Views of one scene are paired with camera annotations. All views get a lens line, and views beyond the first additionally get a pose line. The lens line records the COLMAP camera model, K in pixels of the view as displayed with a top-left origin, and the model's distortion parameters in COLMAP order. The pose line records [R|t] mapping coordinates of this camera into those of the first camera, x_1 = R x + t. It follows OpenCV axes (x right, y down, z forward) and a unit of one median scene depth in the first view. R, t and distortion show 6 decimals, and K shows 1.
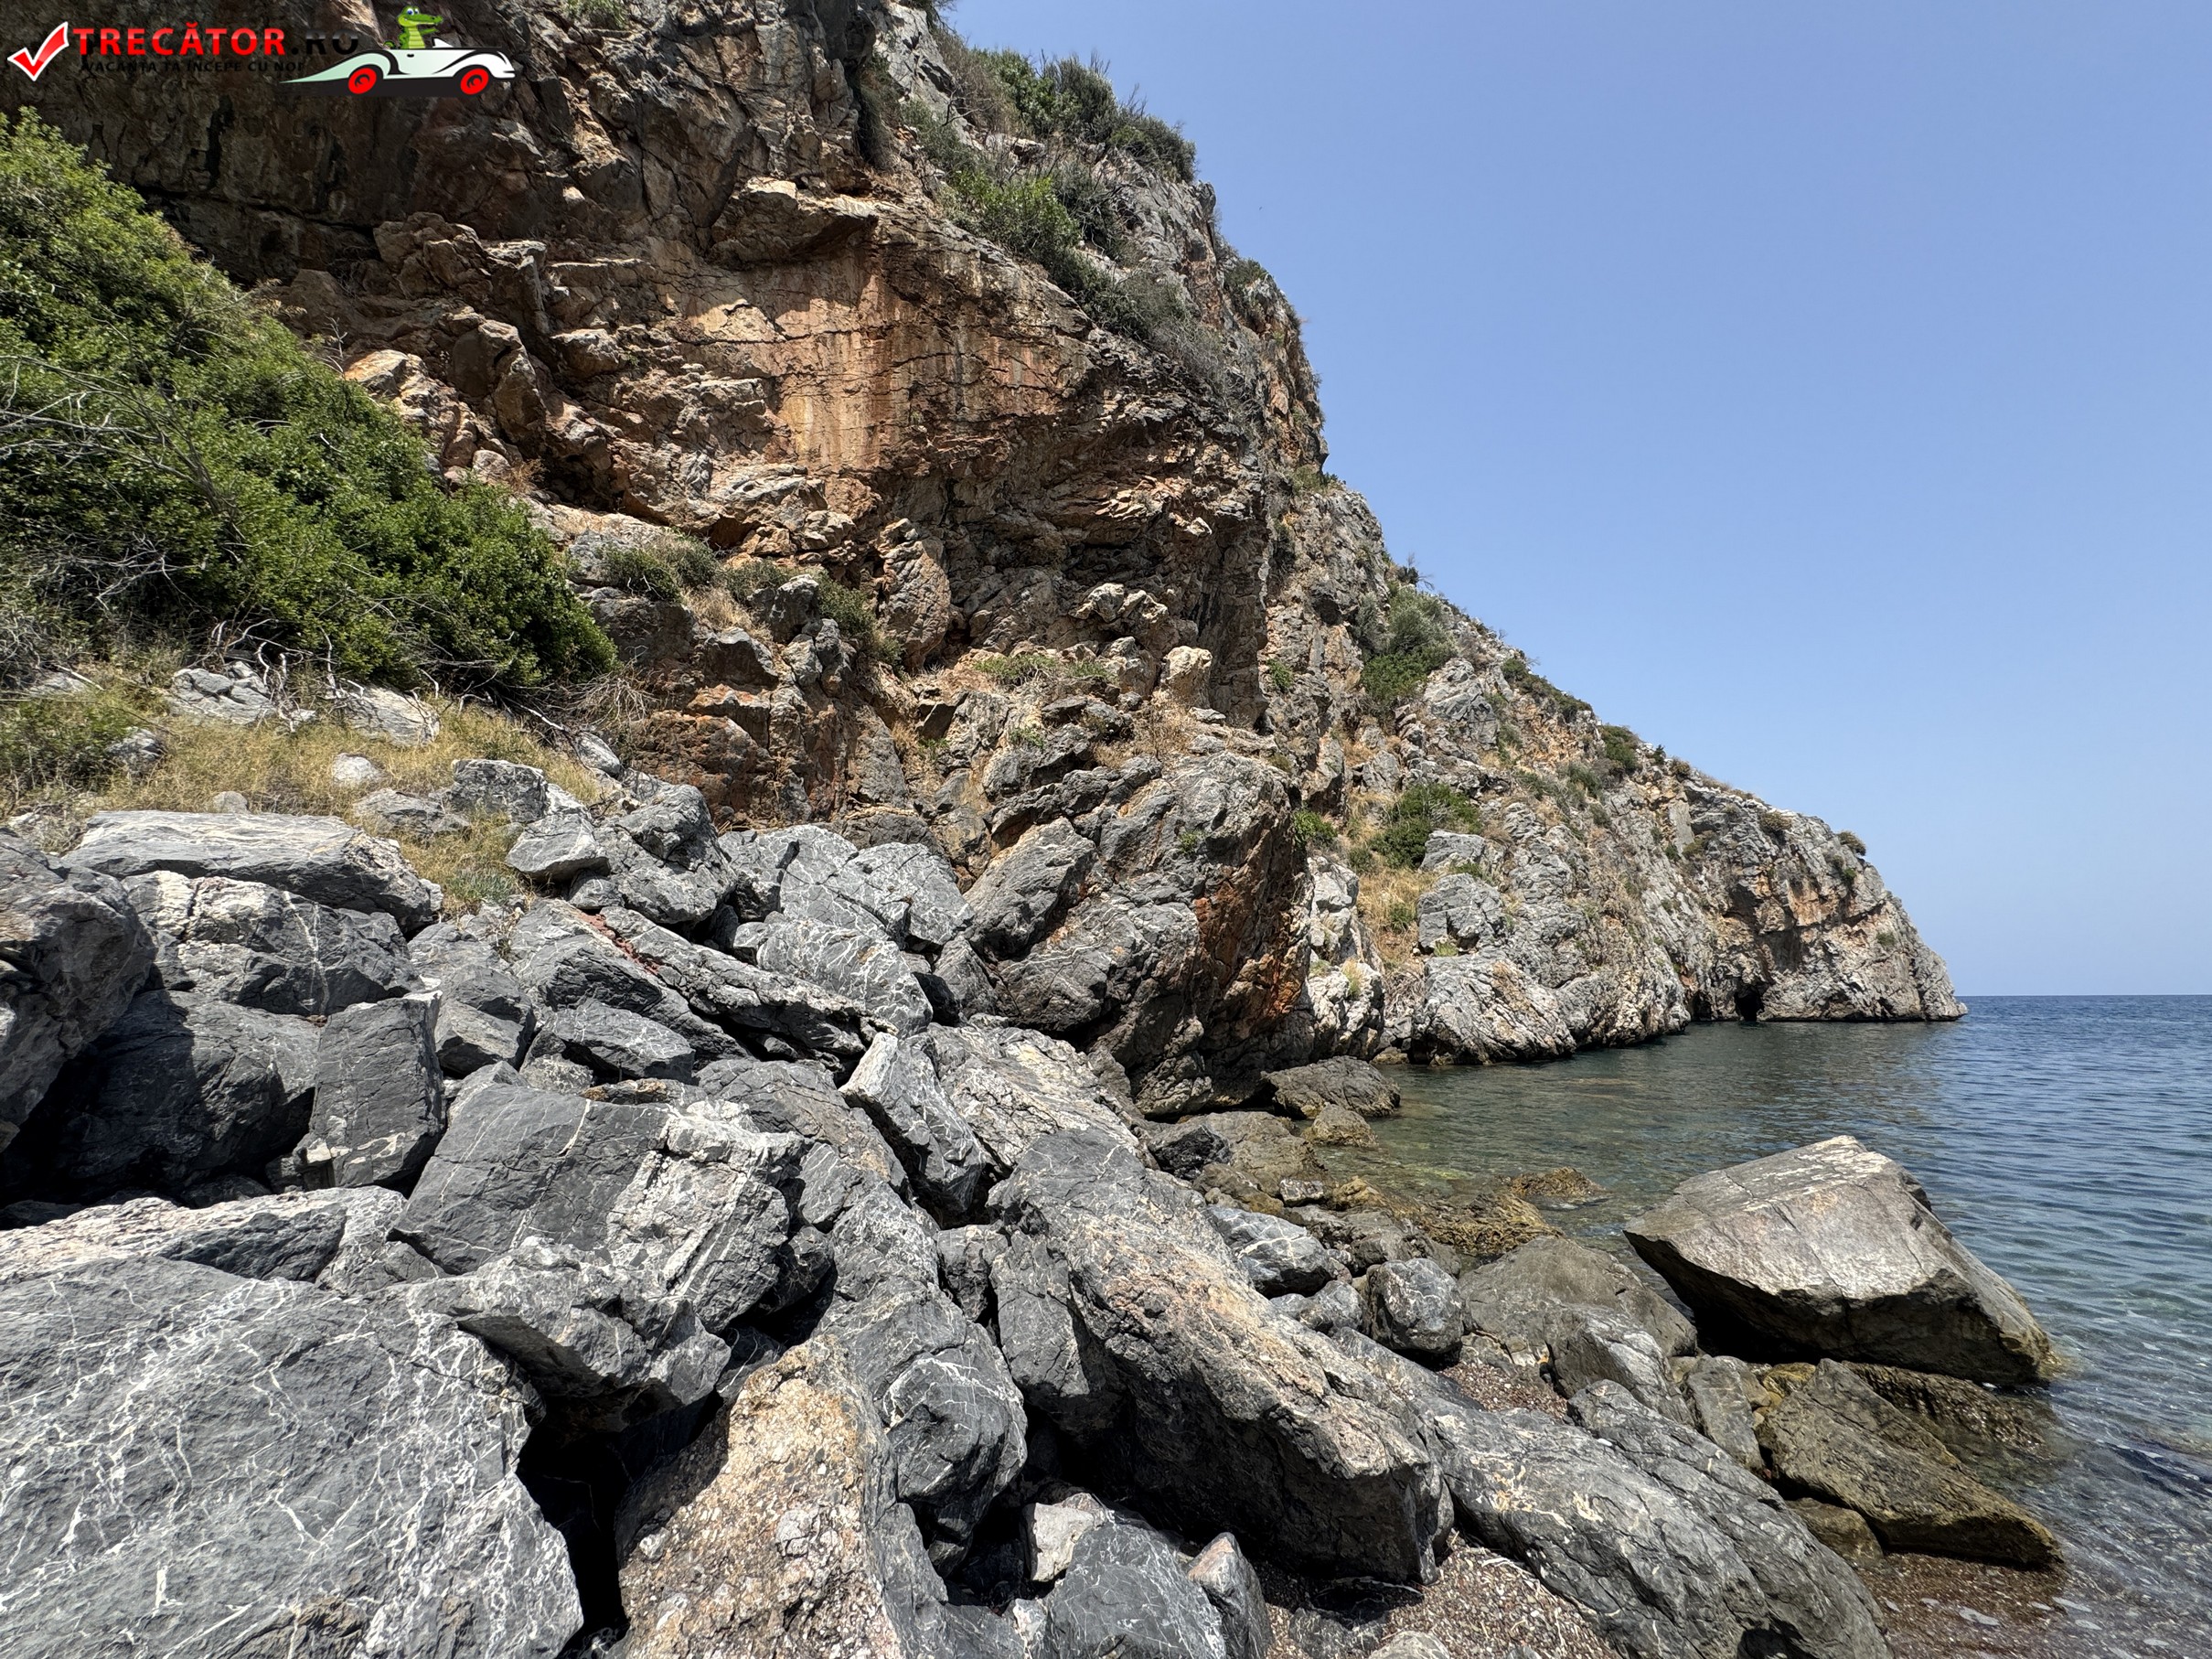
lens RADIAL K [[882.7, 0, 1105.7], [0, 882.7, 828.5], [0, 0, 1]] dist [-0.000402, -0.000506]
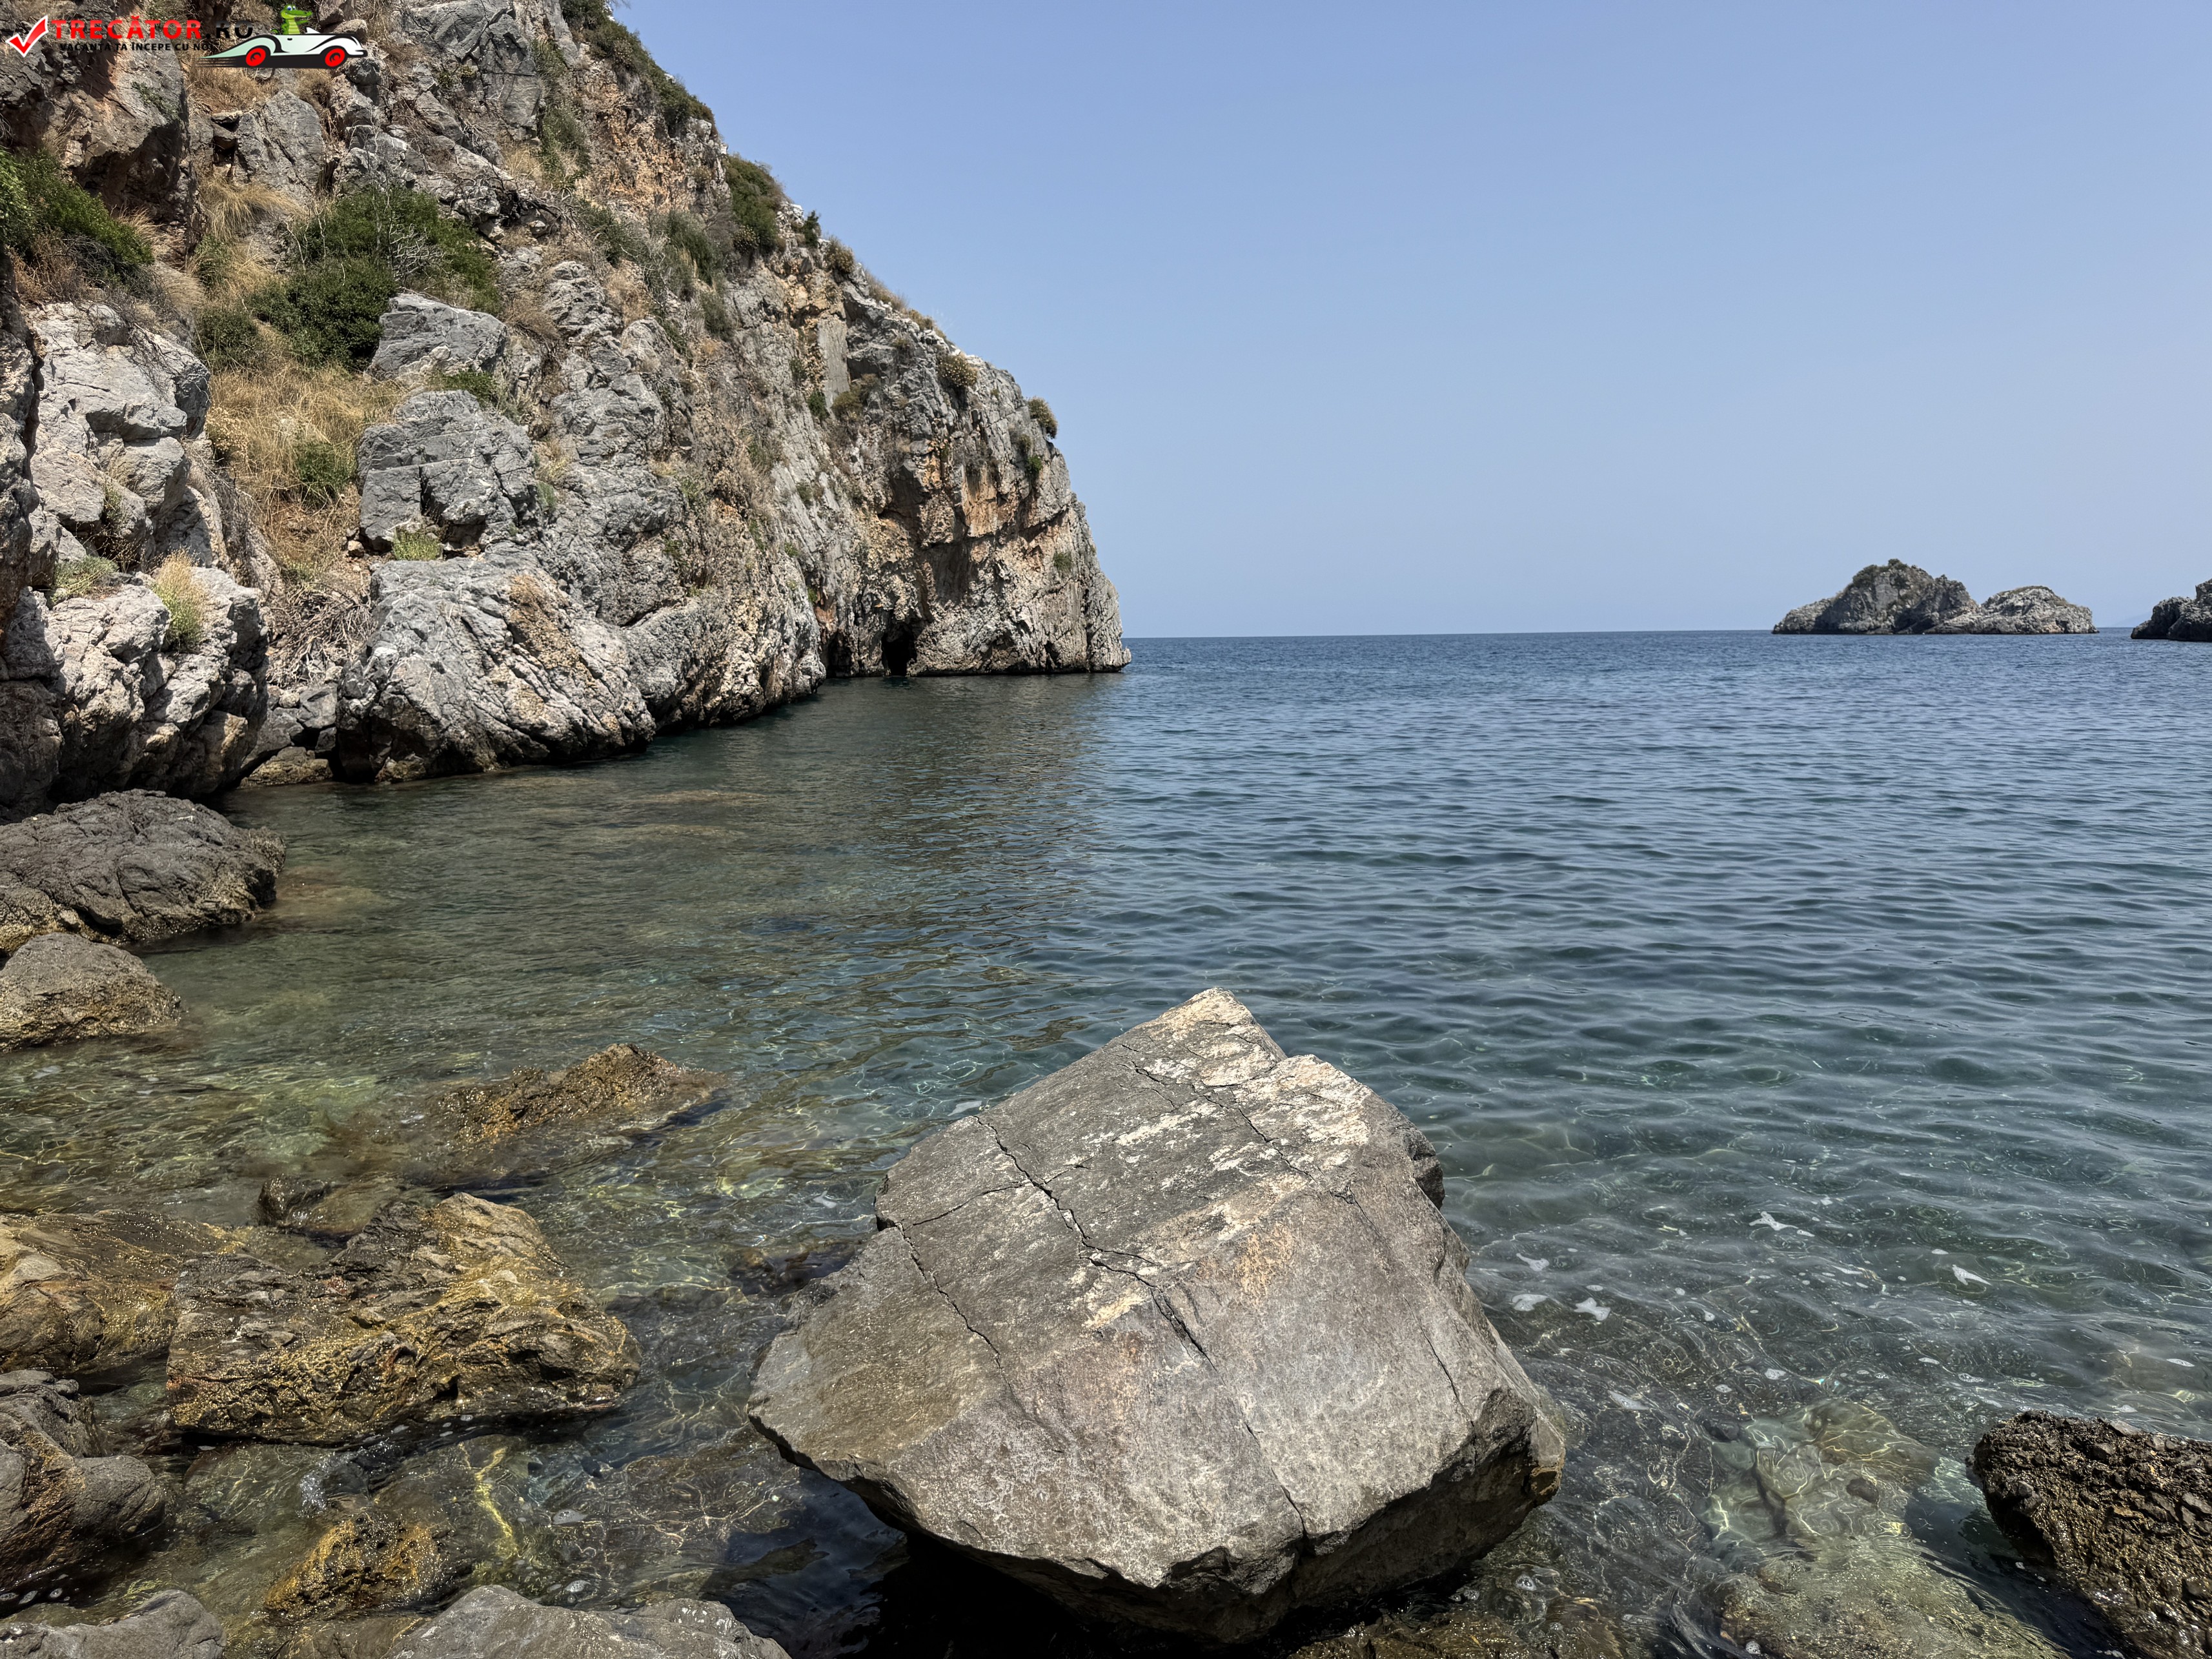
lens RADIAL K [[1551.7, 0, 1095.7], [0, 1551.7, 840.3], [0, 0, 1]] dist [0.078847, -0.110125]
pose [[0.730496, -0.088021, 0.677220, 0.042546], [-0.127922, 0.956470, 0.262301, 0.012770], [-0.670829, -0.278241, 0.687438, 0.079485]]
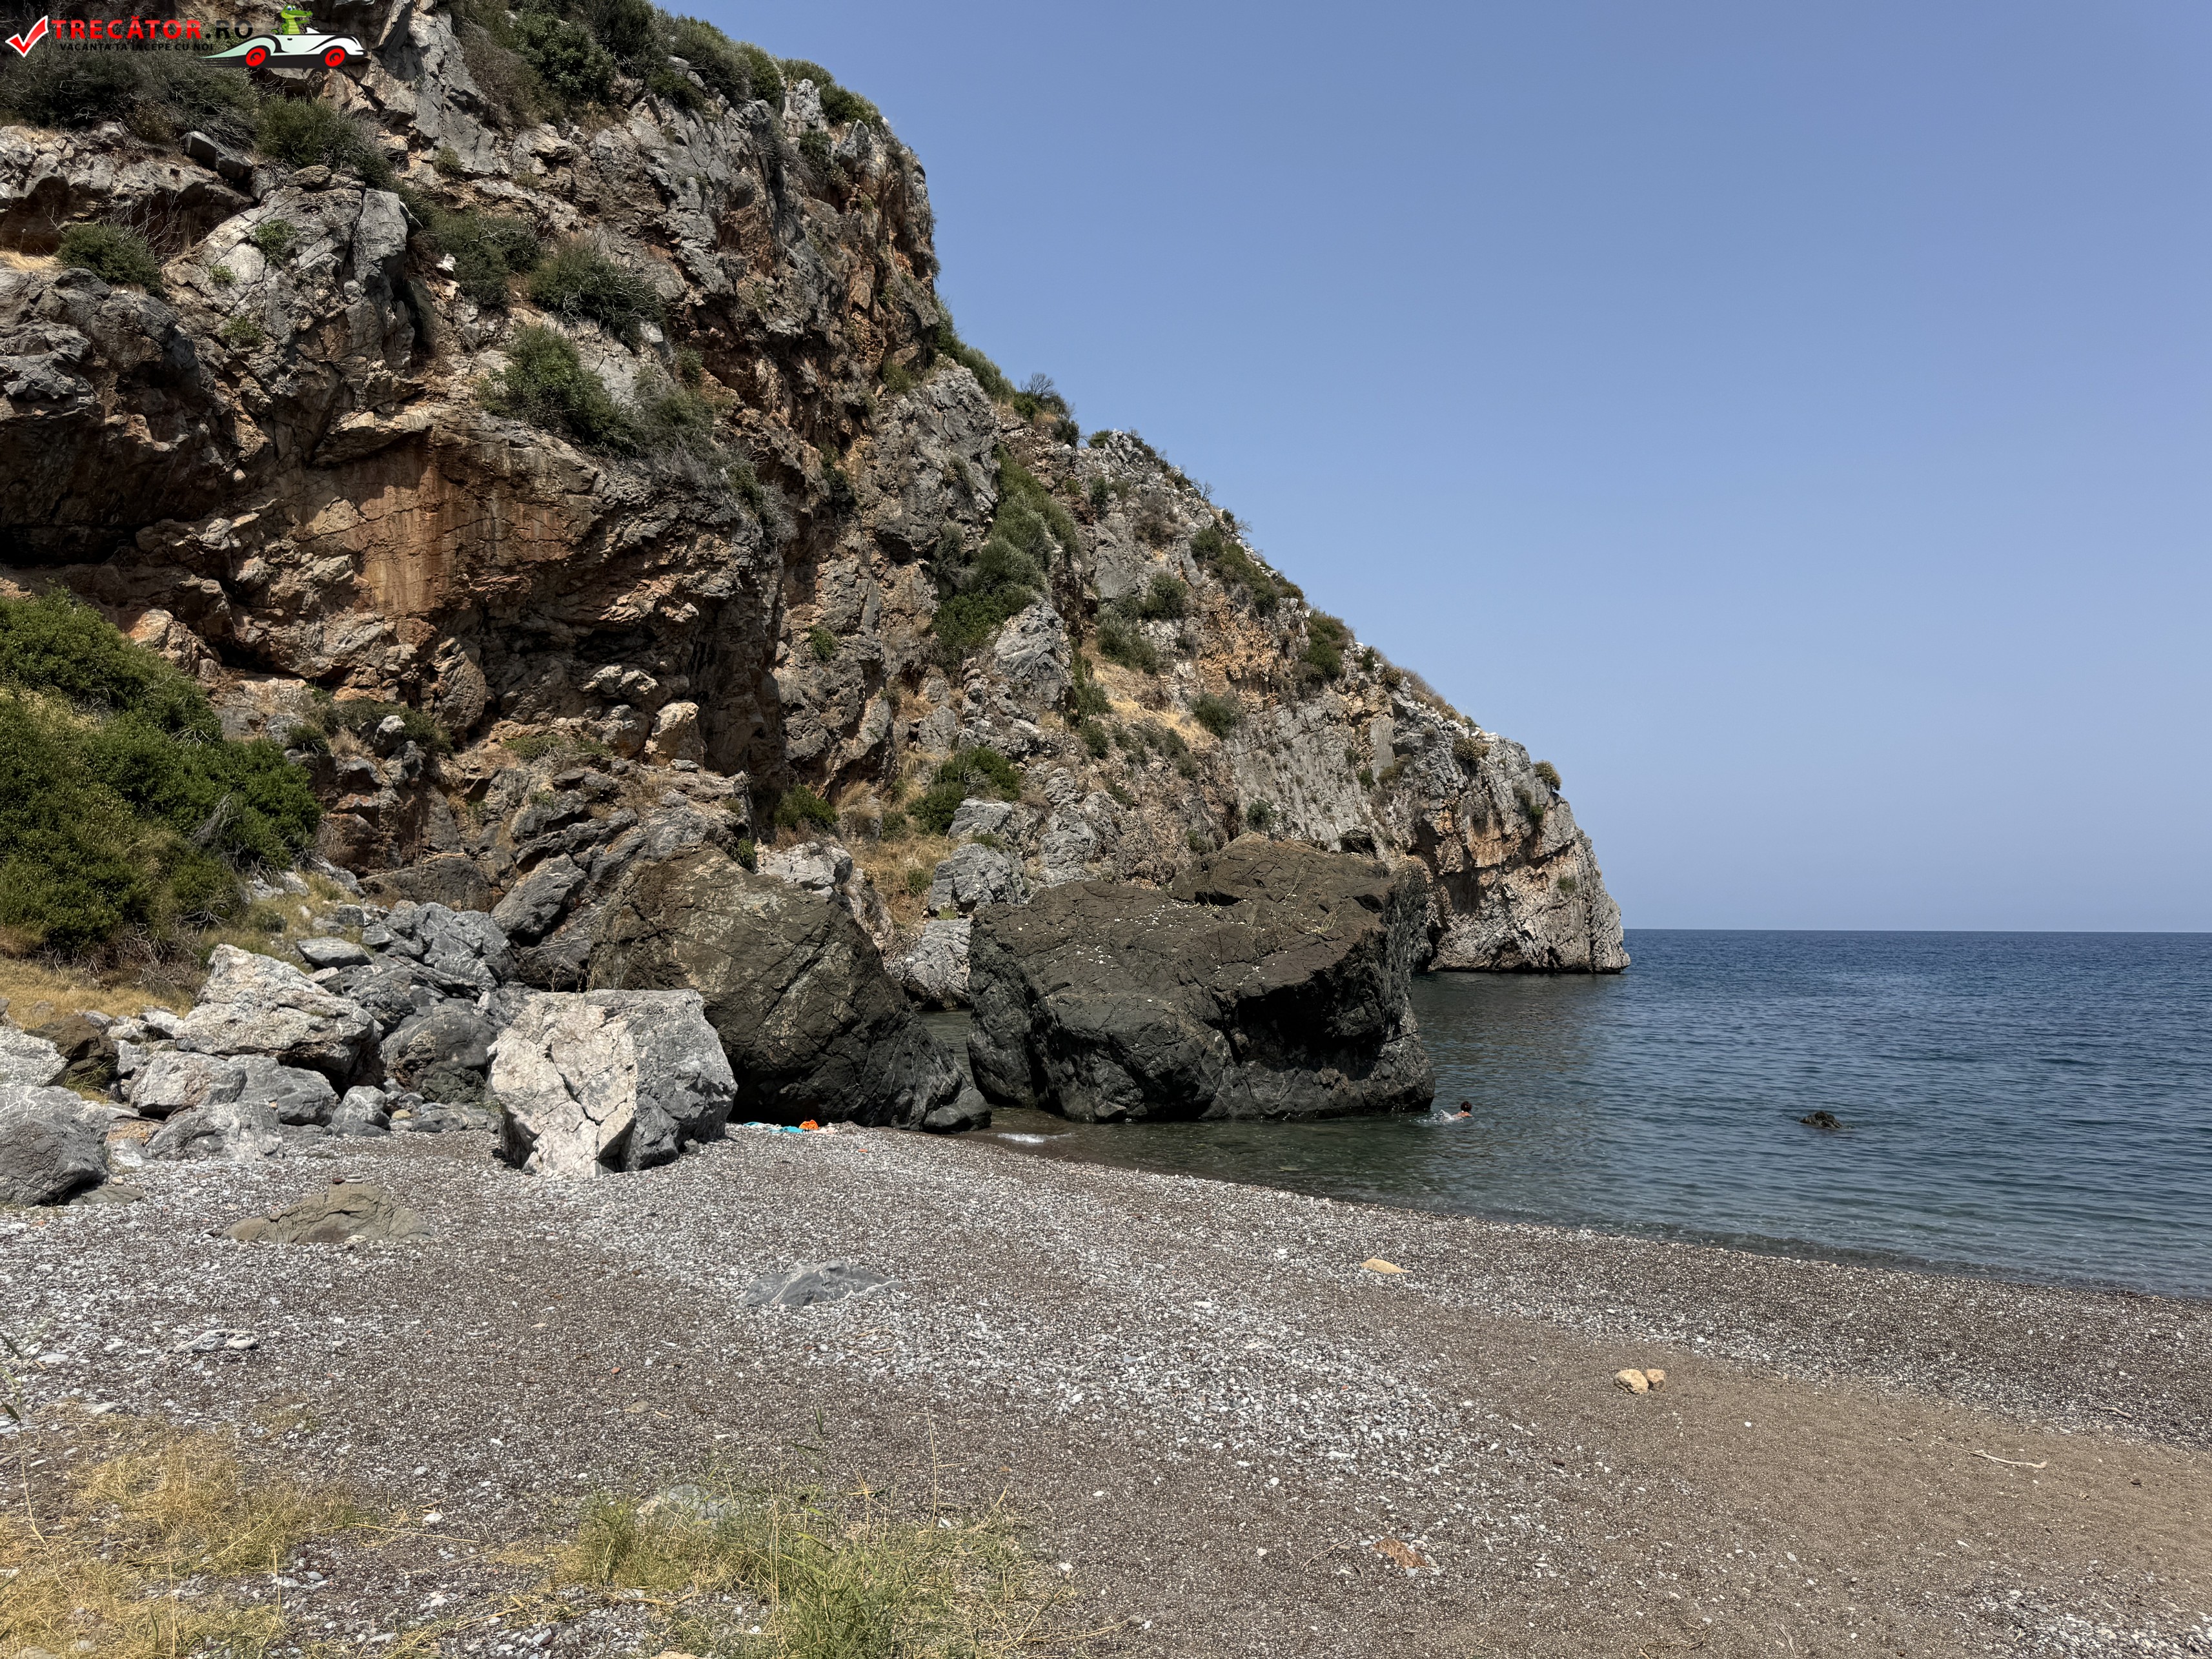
lens RADIAL K [[1551.7, 0, 1124.3], [0, 1551.7, 838.1], [0, 0, 1]] dist [0.078847, -0.110125]
pose [[0.969645, 0.023916, 0.243345, 0.090142], [-0.056899, 0.989955, 0.129429, -0.174653], [-0.237805, -0.139346, 0.961265, -0.728410]]
